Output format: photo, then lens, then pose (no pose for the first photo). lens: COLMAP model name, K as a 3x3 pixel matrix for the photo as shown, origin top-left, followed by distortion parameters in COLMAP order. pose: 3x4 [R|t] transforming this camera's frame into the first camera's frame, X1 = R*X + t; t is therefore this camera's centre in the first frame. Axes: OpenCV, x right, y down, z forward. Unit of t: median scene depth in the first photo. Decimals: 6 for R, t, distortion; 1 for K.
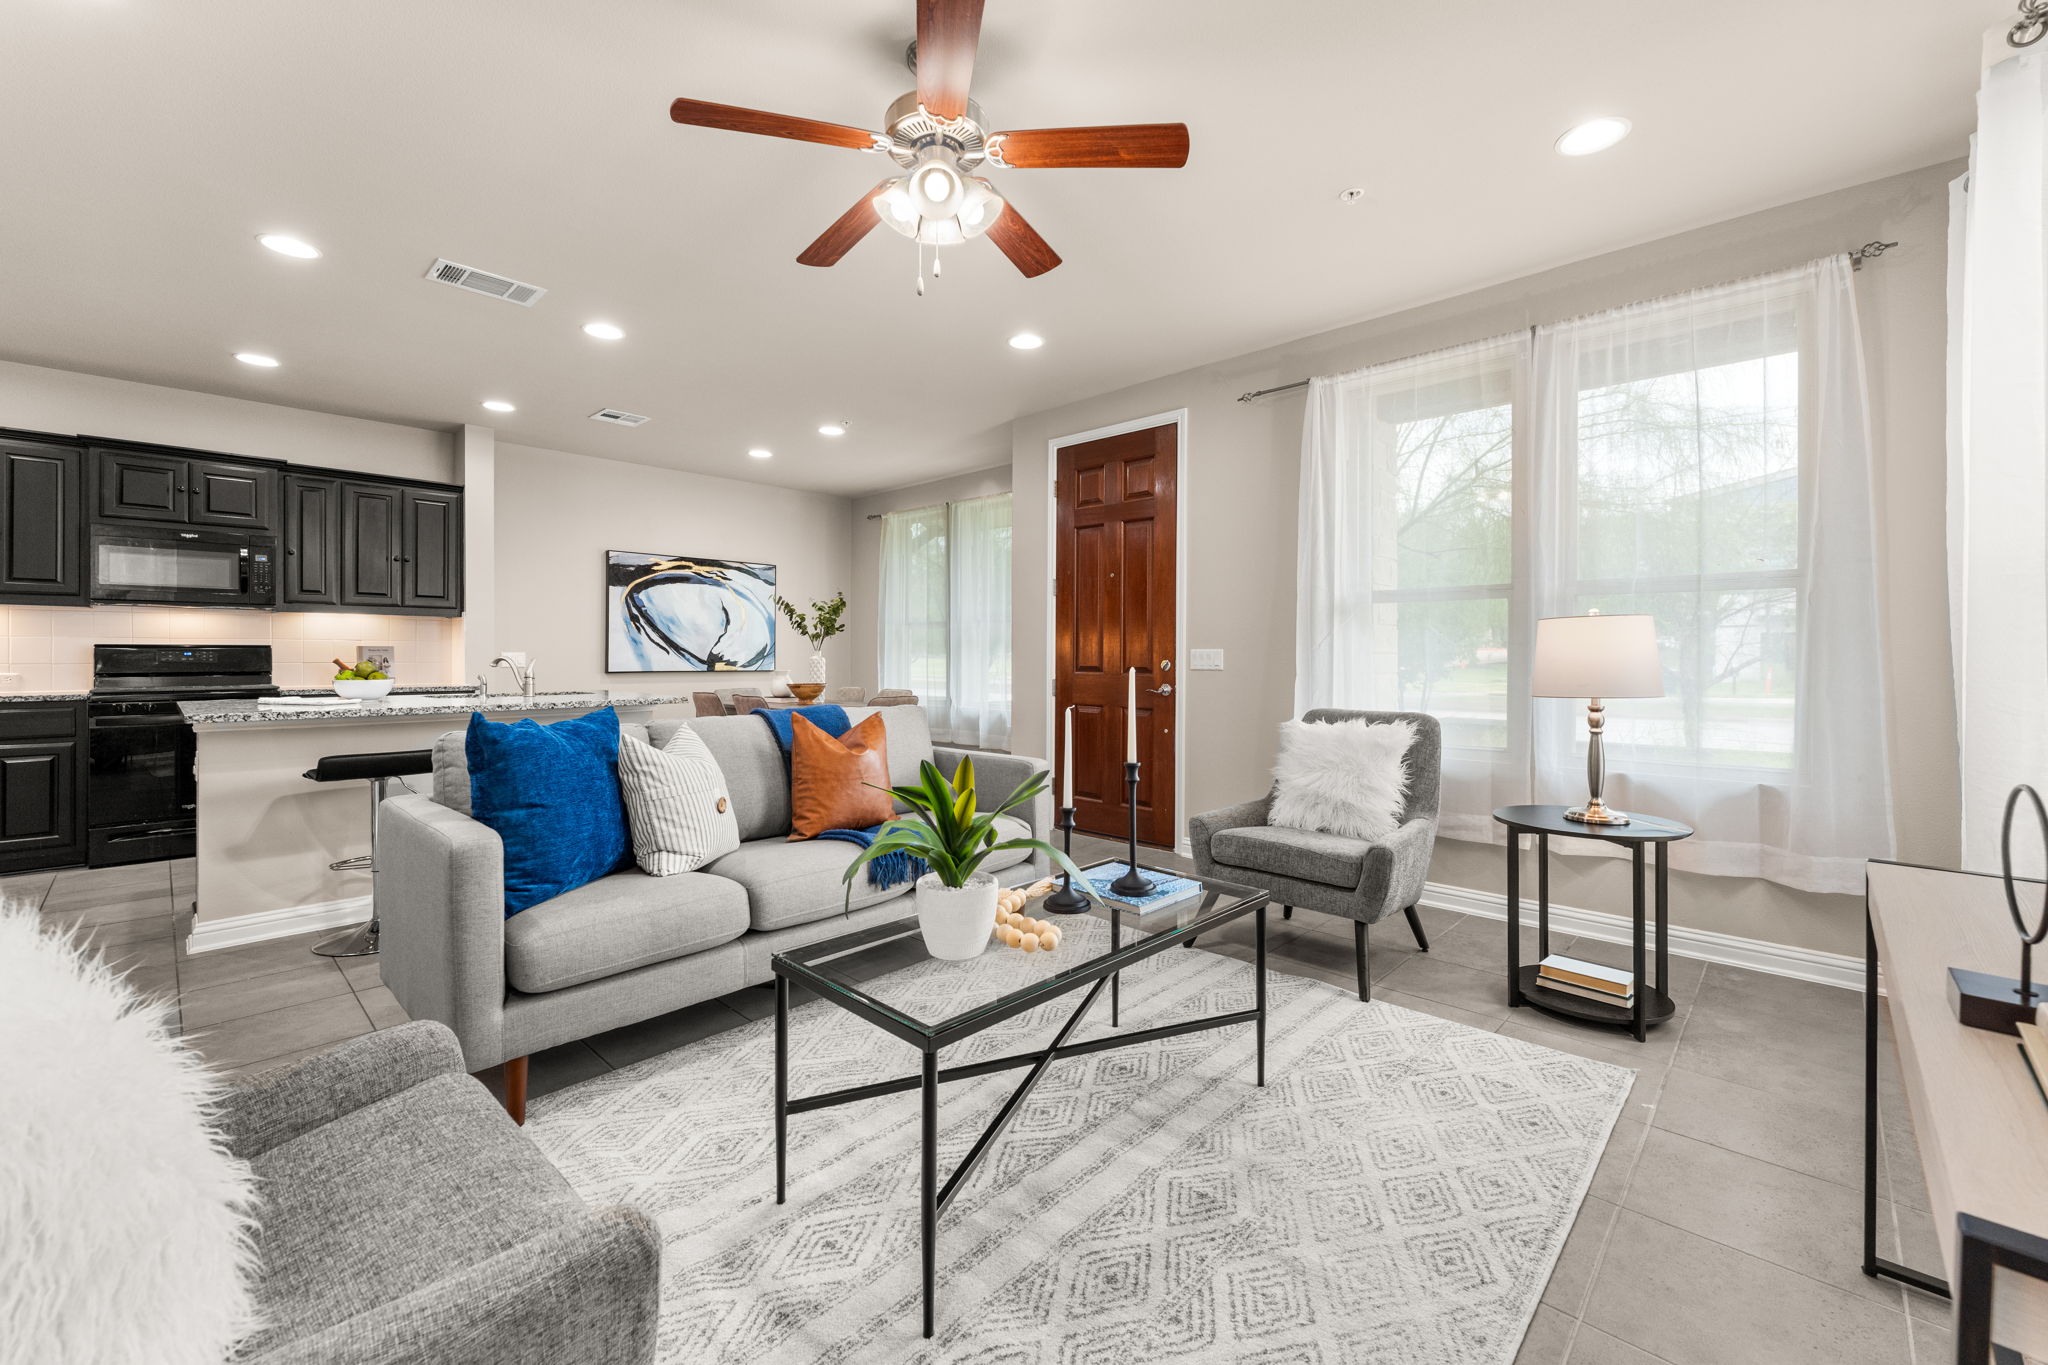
lens RADIAL K [[828.6, 0, 1026.7], [0, 828.6, 656.0], [0, 0, 1]] dist [-0.000056, 0.000083]
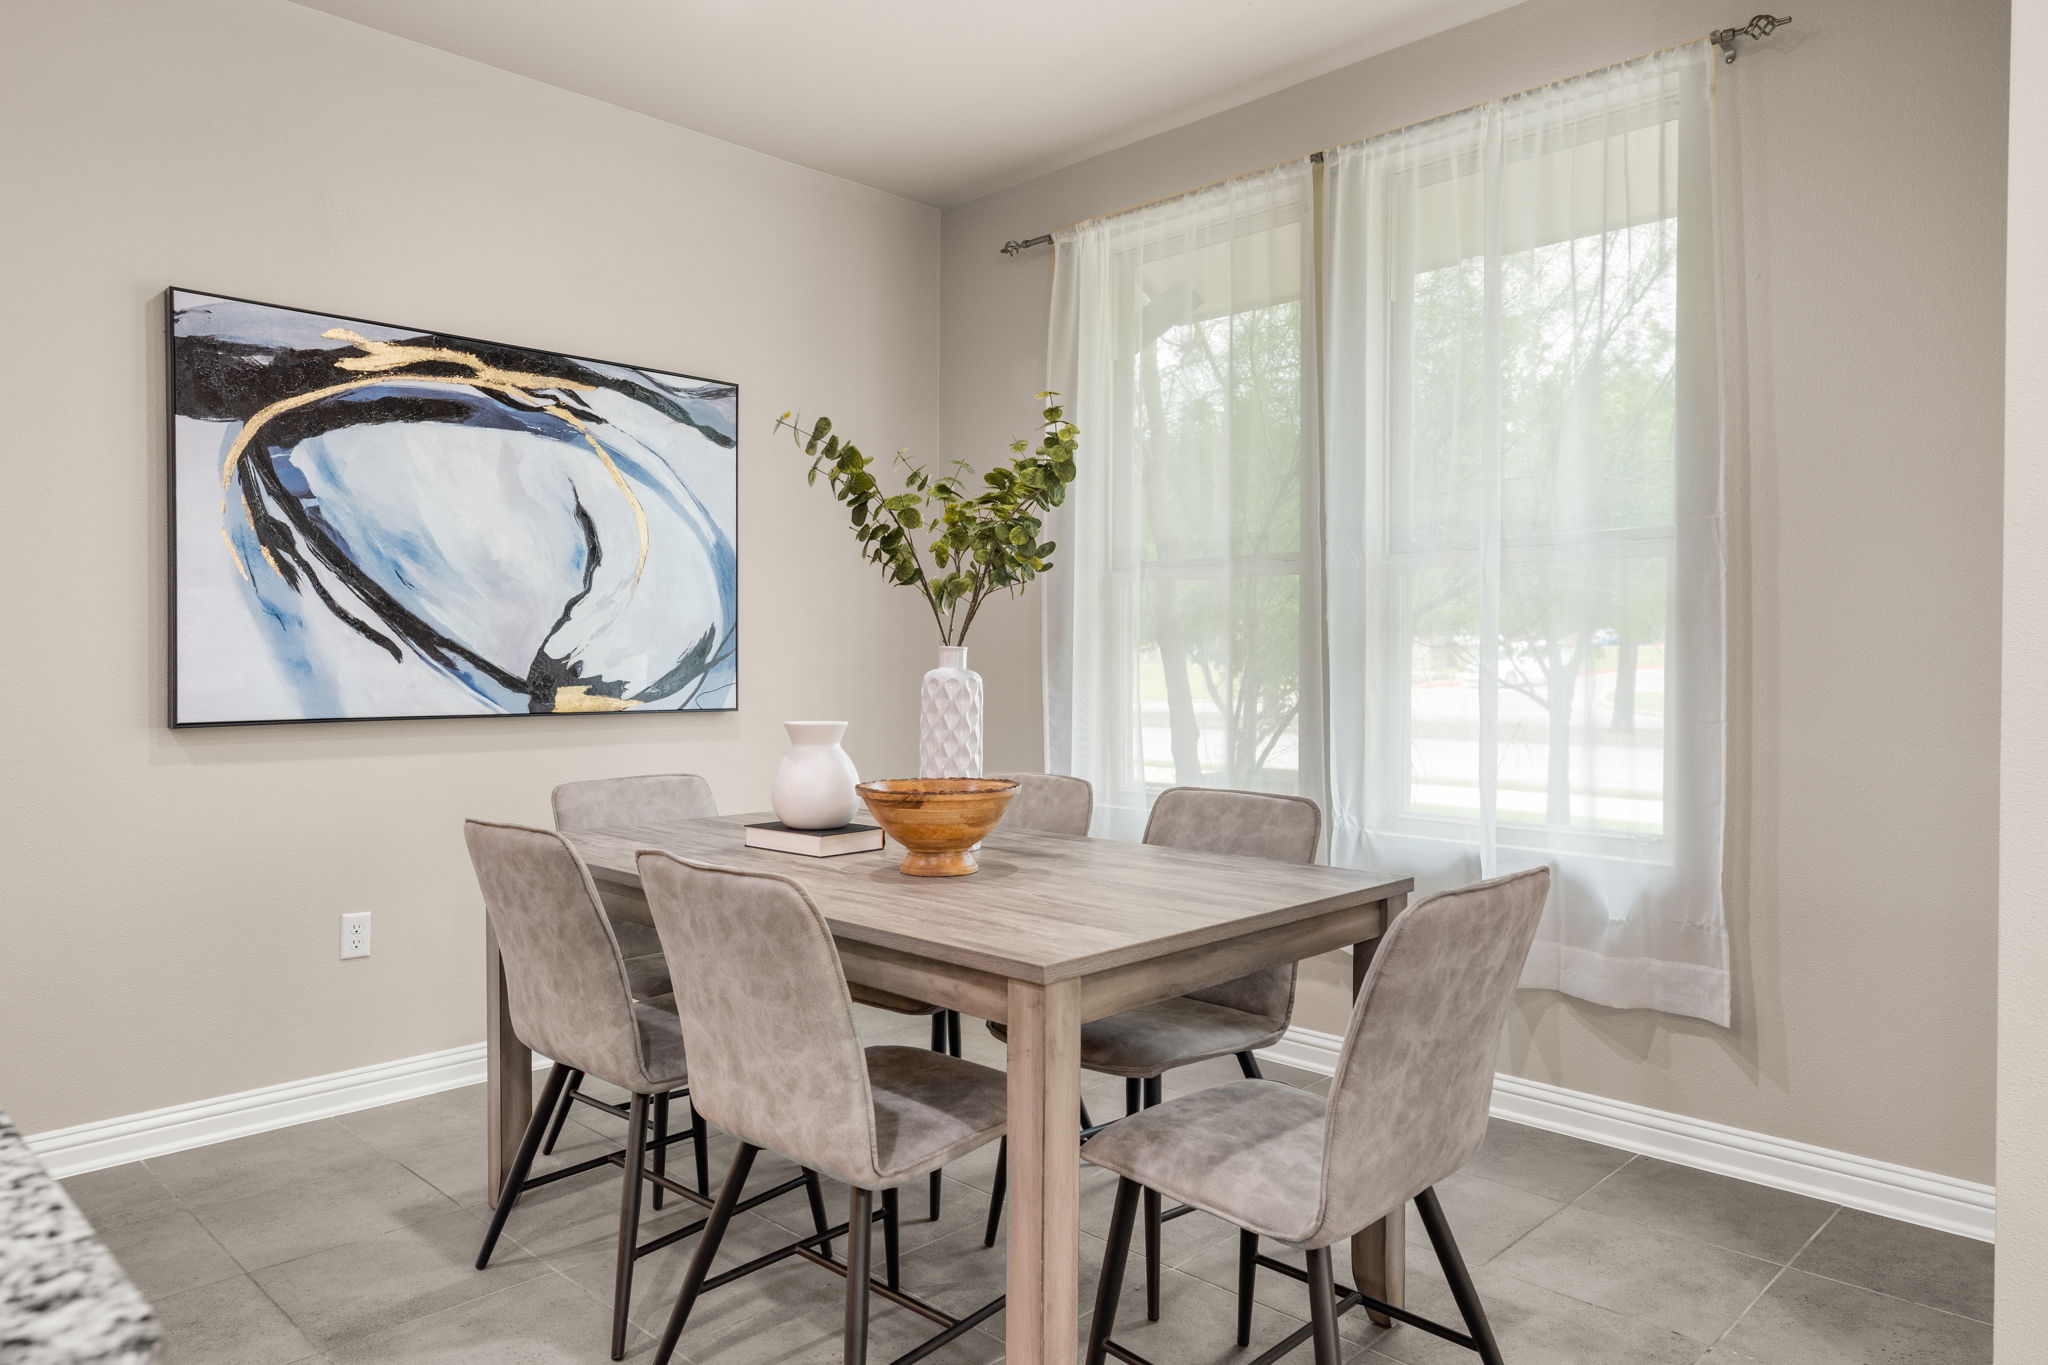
lens RADIAL K [[1341.4, 0, 1024.0], [0, 1341.4, 682.5], [0, 0, 1]] dist [-0.002043, -0.000856]
pose [[0.999791, -0.003208, -0.020199, -0.201616], [0.003600, 0.999805, 0.019392, -0.002712], [0.020133, -0.019461, 0.999608, 0.531367]]
